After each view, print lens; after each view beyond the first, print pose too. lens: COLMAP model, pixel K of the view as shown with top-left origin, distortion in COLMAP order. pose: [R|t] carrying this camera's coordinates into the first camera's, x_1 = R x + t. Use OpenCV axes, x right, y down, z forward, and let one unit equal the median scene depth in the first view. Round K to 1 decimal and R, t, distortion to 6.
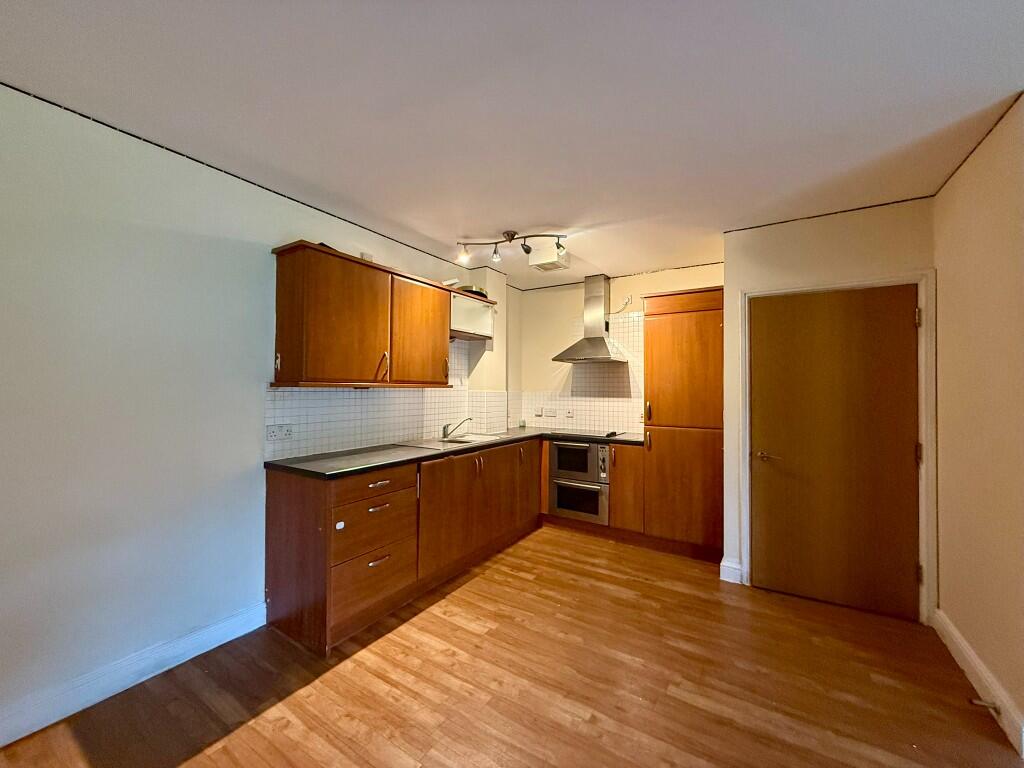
lens RADIAL K [[406.8, 0, 511.0], [0, 406.8, 380.2], [0, 0, 1]] dist [-0.000121, 0.001023]
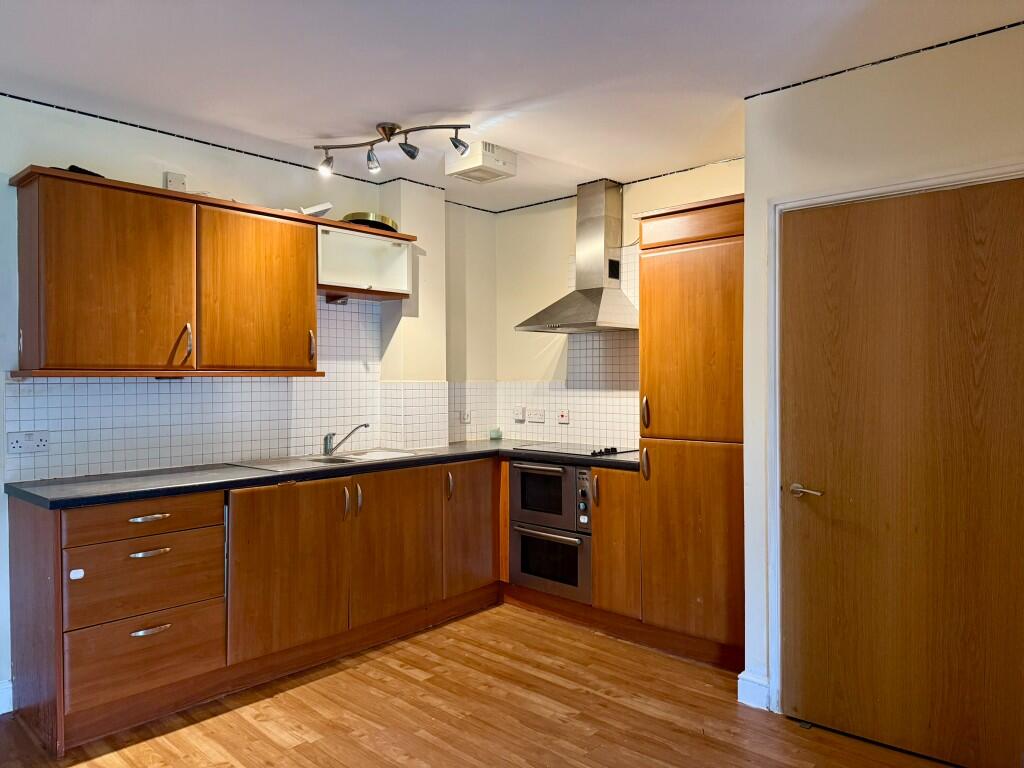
lens RADIAL K [[717.8, 0, 515.8], [0, 717.8, 379.4], [0, 0, 1]] dist [0.025344, -0.028015]
pose [[0.984882, -0.008841, -0.172998, 0.385610], [0.012641, 0.999702, 0.020873, 0.004125], [0.172762, -0.022745, 0.984701, -0.058977]]
